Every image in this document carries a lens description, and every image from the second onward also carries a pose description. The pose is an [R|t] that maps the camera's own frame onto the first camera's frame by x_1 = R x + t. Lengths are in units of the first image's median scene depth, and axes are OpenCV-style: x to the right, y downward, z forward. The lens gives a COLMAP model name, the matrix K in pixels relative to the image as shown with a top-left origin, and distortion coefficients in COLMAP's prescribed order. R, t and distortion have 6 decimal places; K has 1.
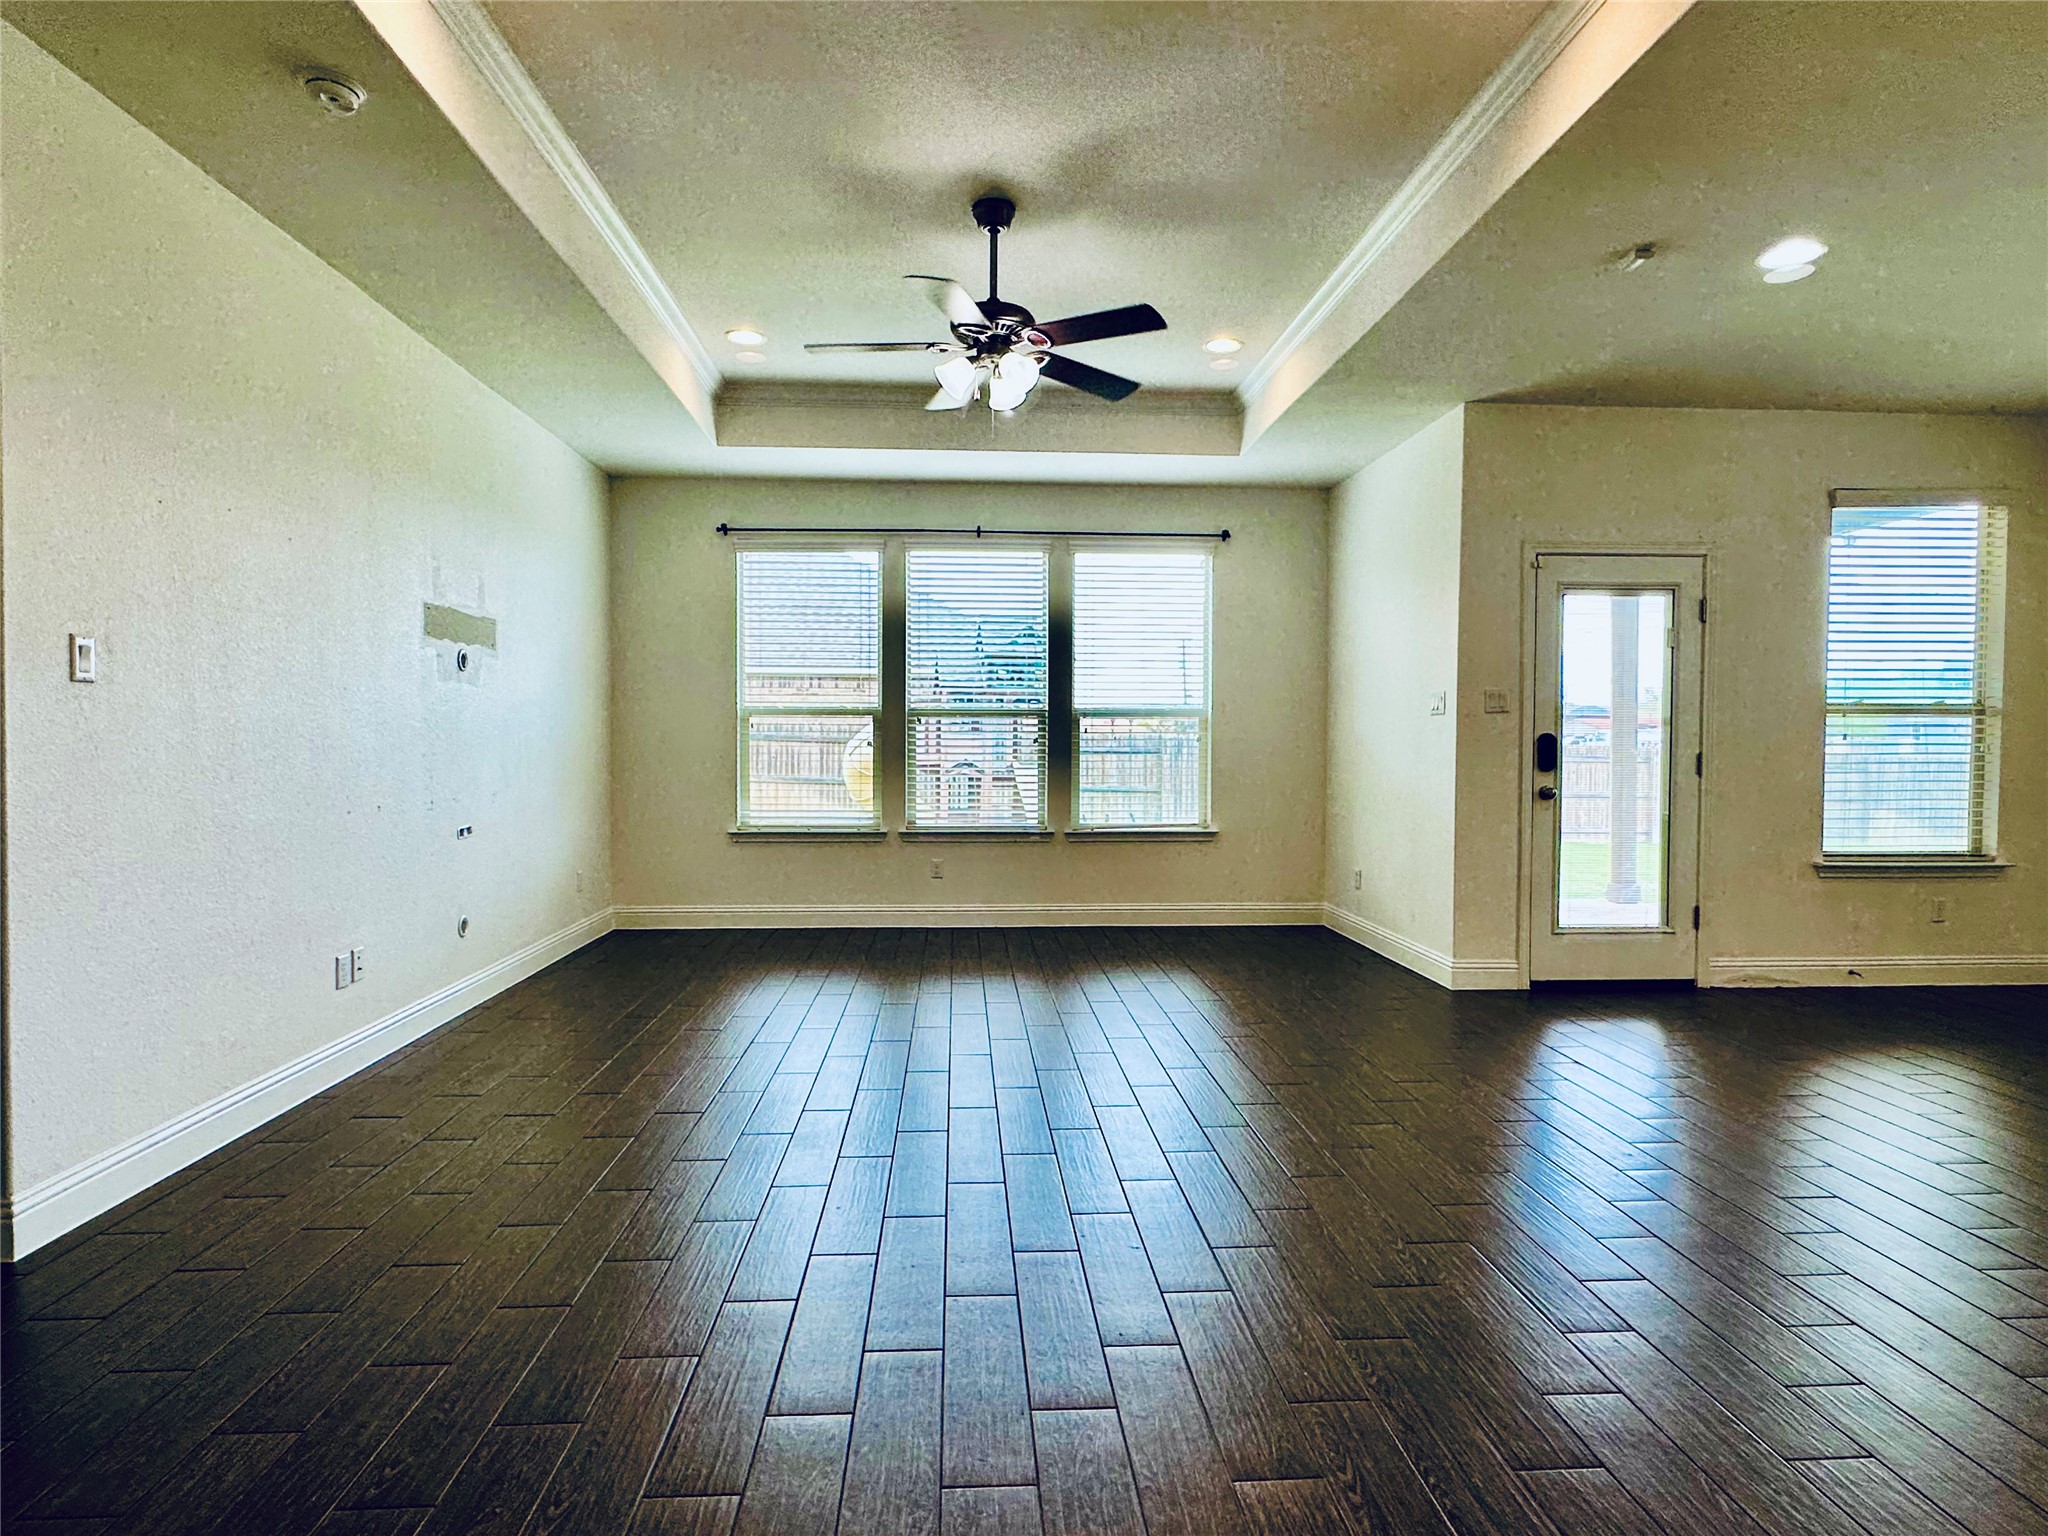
lens RADIAL K [[1128.1, 0, 1028.0], [0, 1128.1, 772.7], [0, 0, 1]] dist [0.000256, 0.002824]
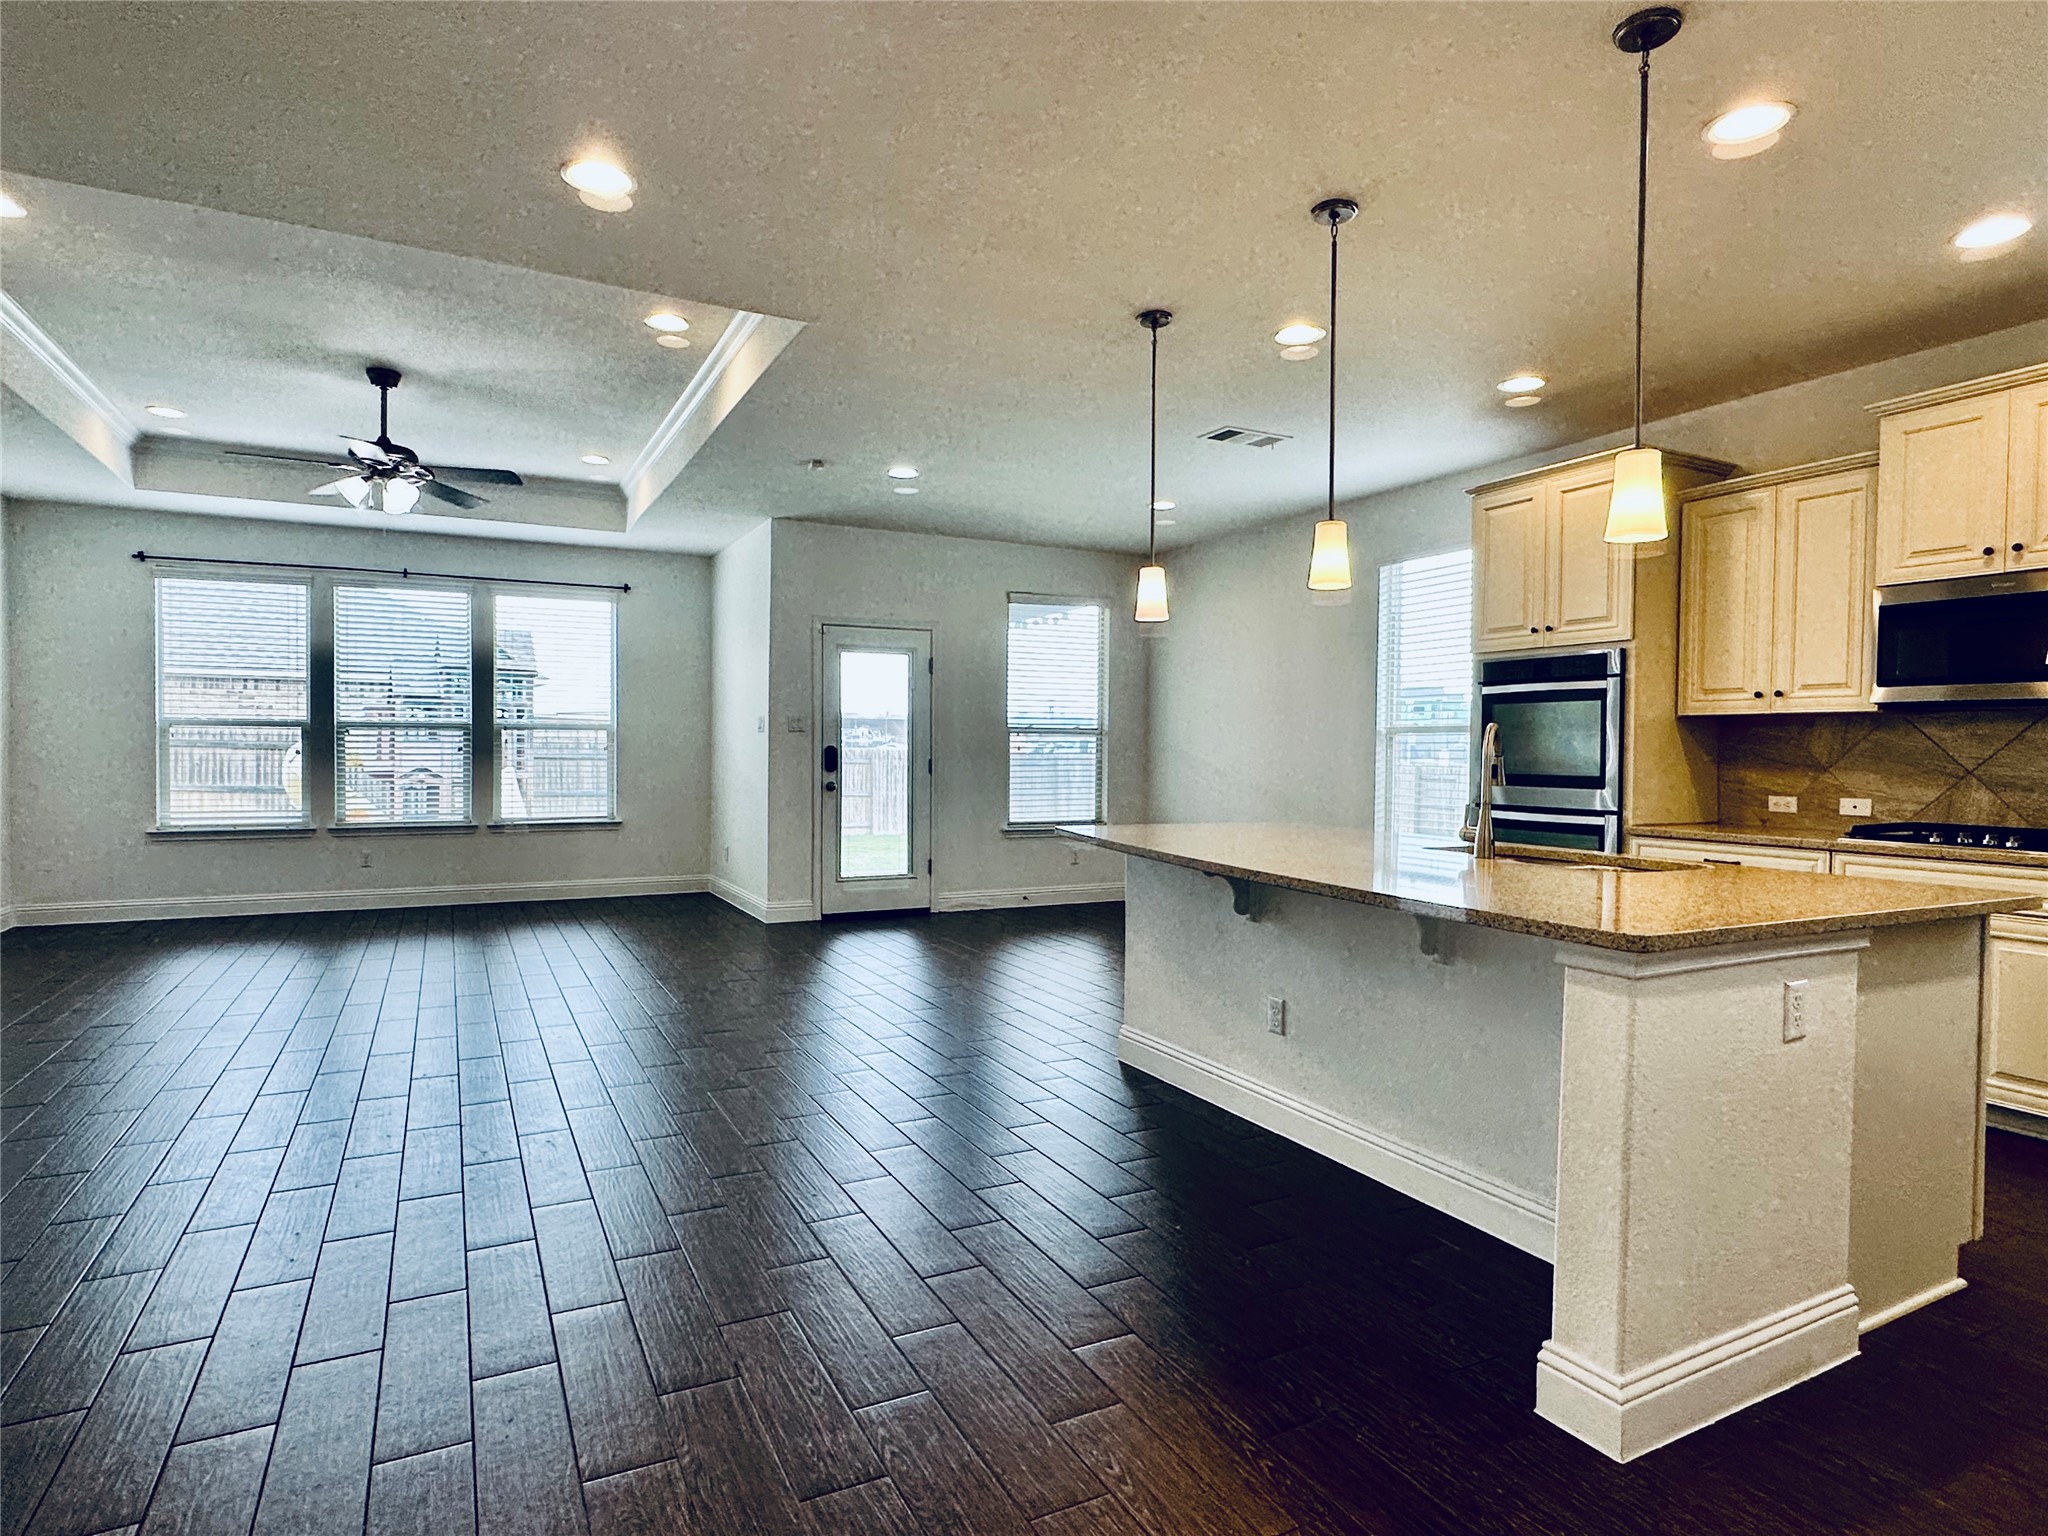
lens RADIAL K [[1128.1, 0, 1024.2], [0, 1128.1, 767.5], [0, 0, 1]] dist [0.000256, 0.002824]
pose [[0.917015, -0.005033, 0.398821, 0.099567], [0.008758, 0.999933, -0.007519, 0.006652], [-0.398756, 0.010388, 0.916998, -0.435936]]
